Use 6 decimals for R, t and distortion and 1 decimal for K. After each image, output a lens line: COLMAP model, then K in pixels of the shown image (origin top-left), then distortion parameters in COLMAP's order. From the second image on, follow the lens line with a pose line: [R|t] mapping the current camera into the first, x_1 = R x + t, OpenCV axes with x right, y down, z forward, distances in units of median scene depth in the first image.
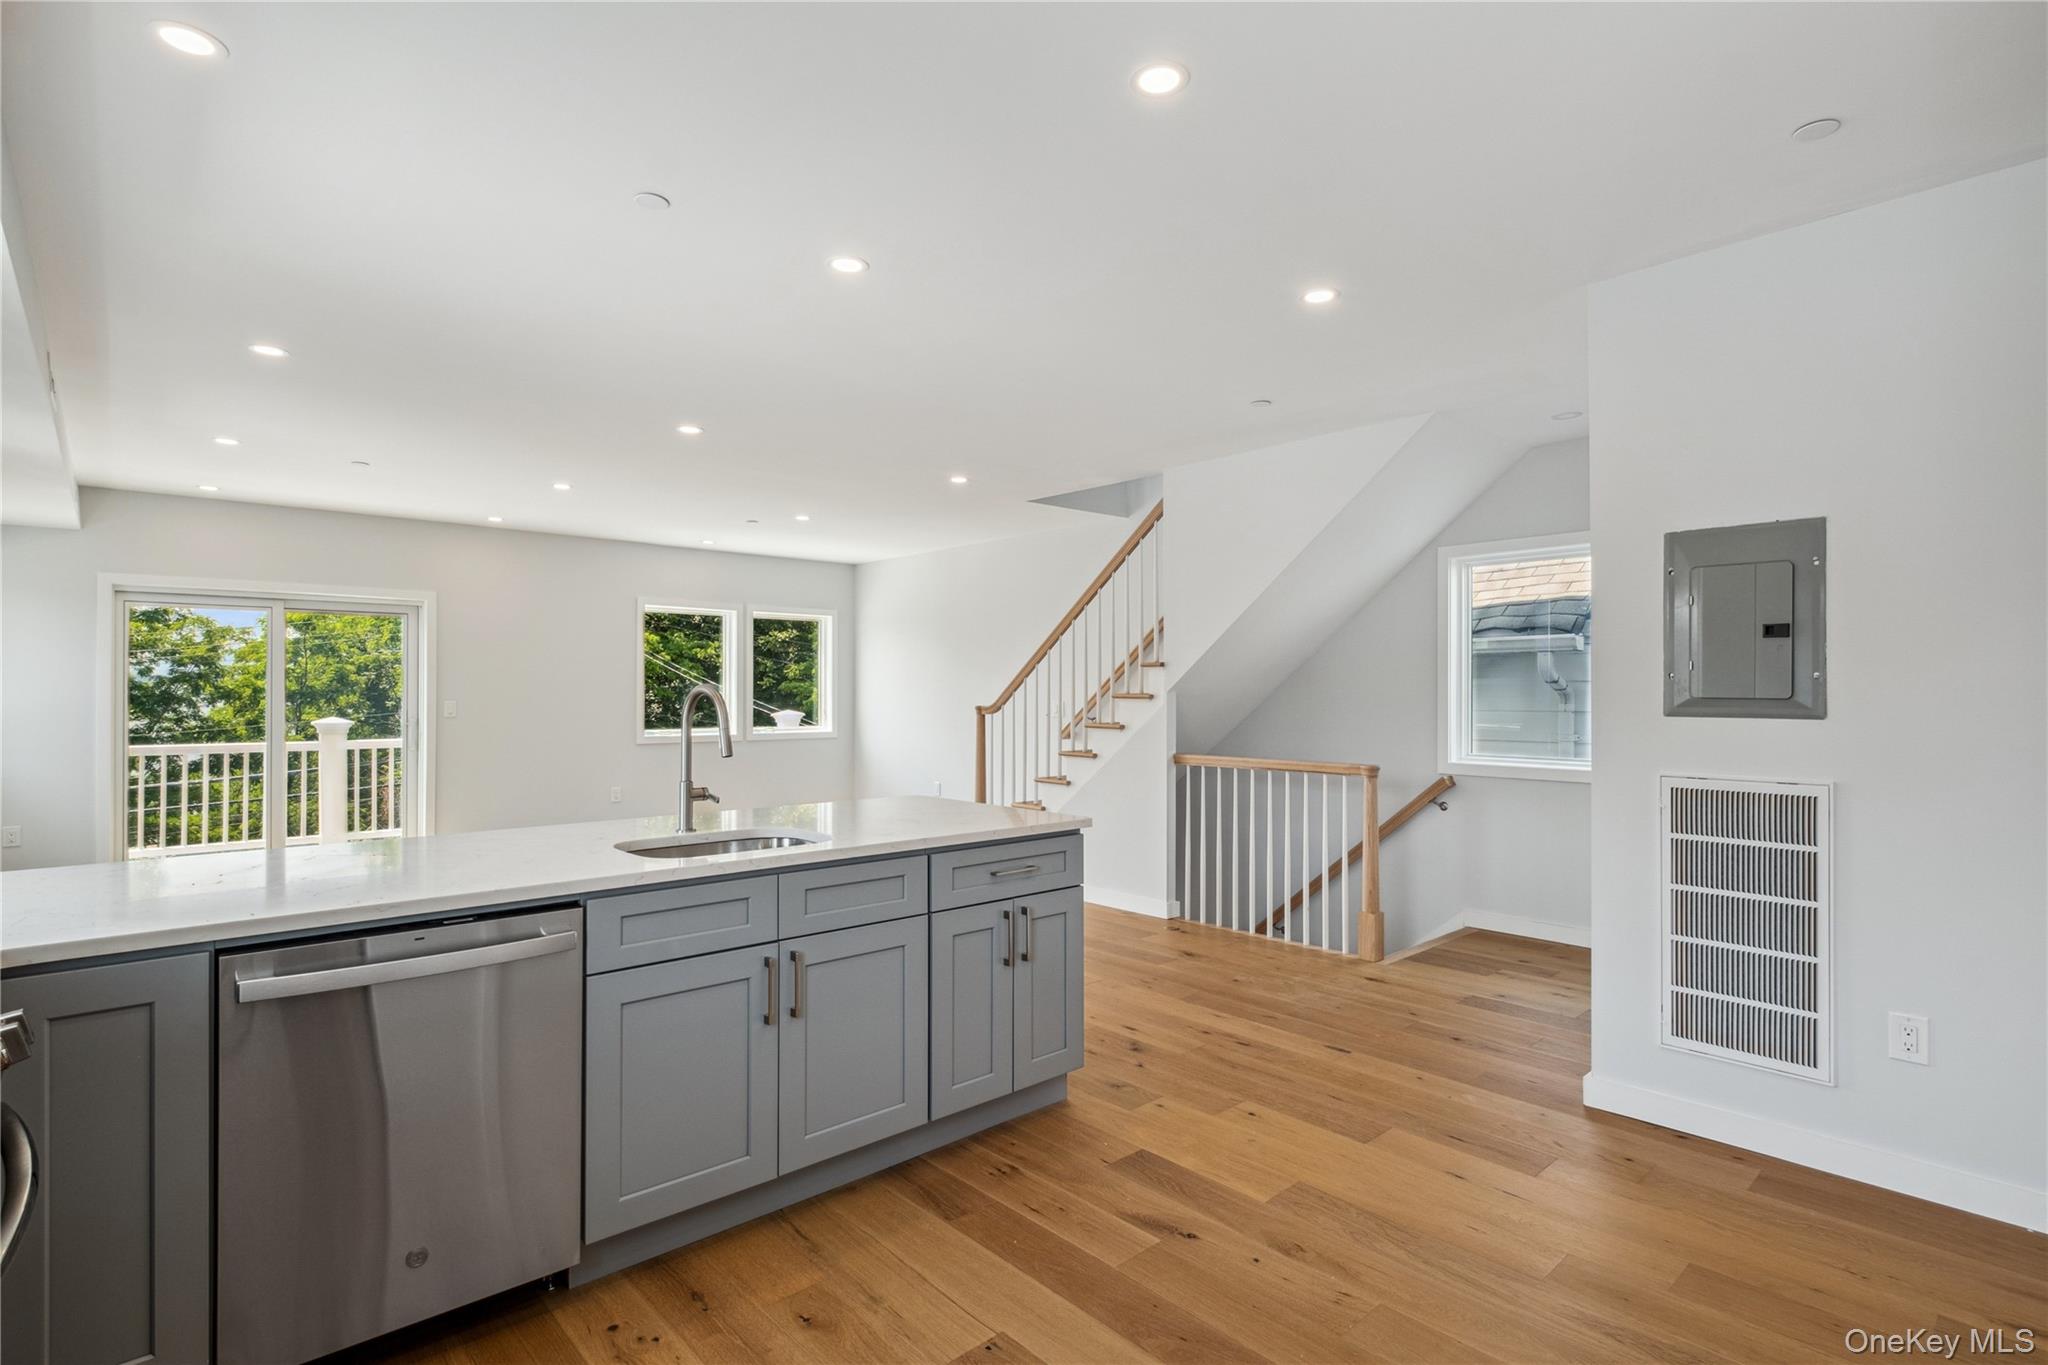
lens RADIAL K [[990.5, 0, 1023.3], [0, 990.5, 683.7], [0, 0, 1]] dist [-0.002648, -0.000206]
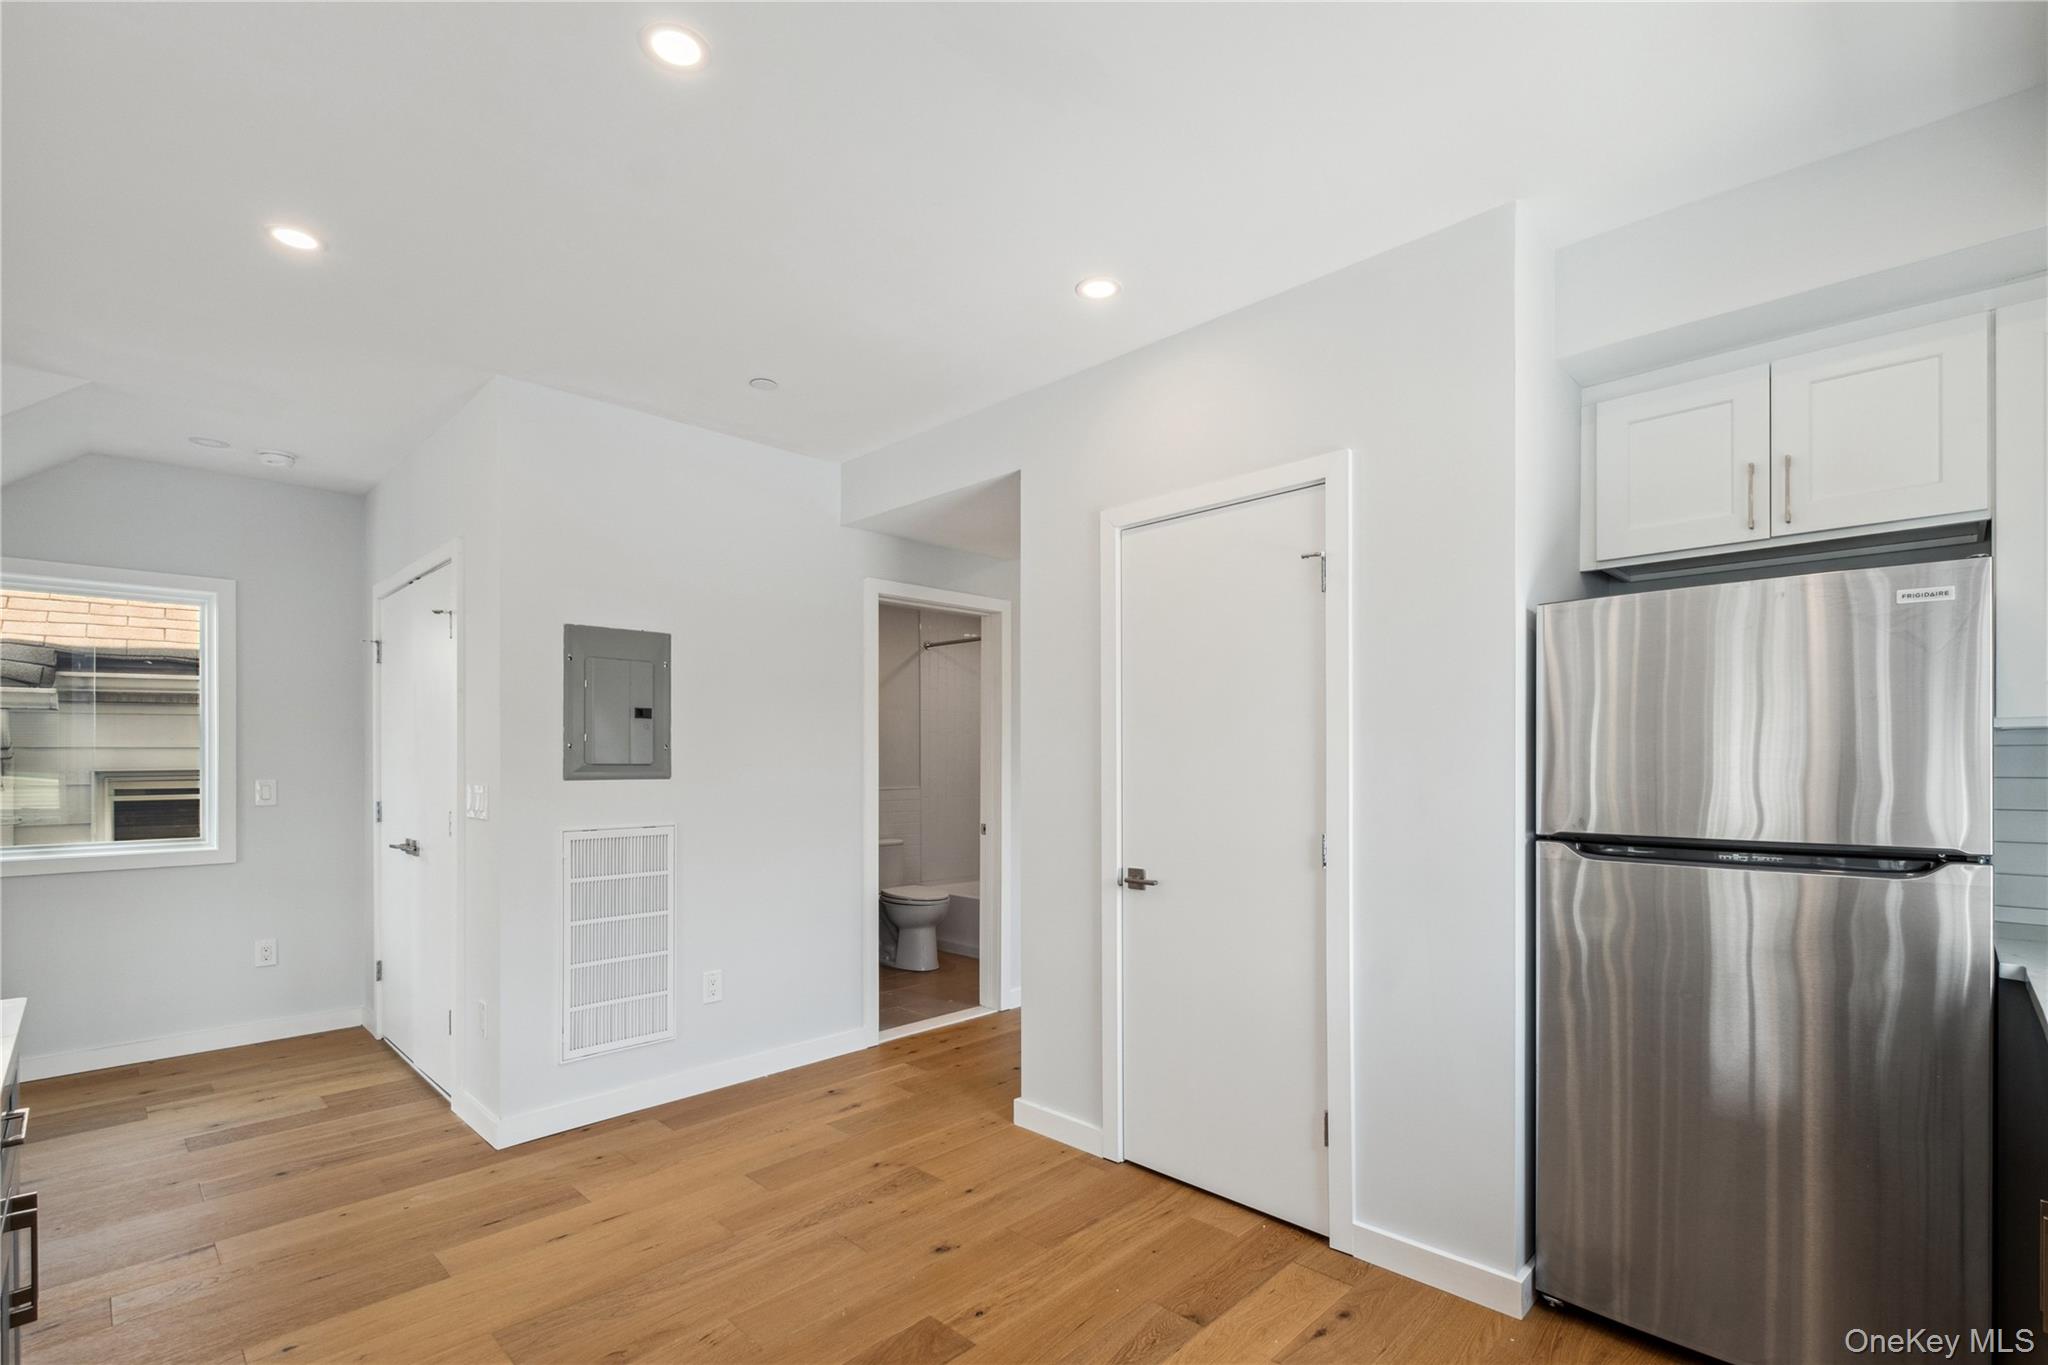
lens RADIAL K [[937.0, 0, 1028.8], [0, 937.0, 758.5], [0, 0, 1]] dist [0.000297, -0.000162]
pose [[-0.054172, -0.003254, 0.998526, -0.443074], [-0.004416, 0.999986, 0.003020, 0.001150], [-0.998522, -0.004246, -0.054186, 0.466130]]
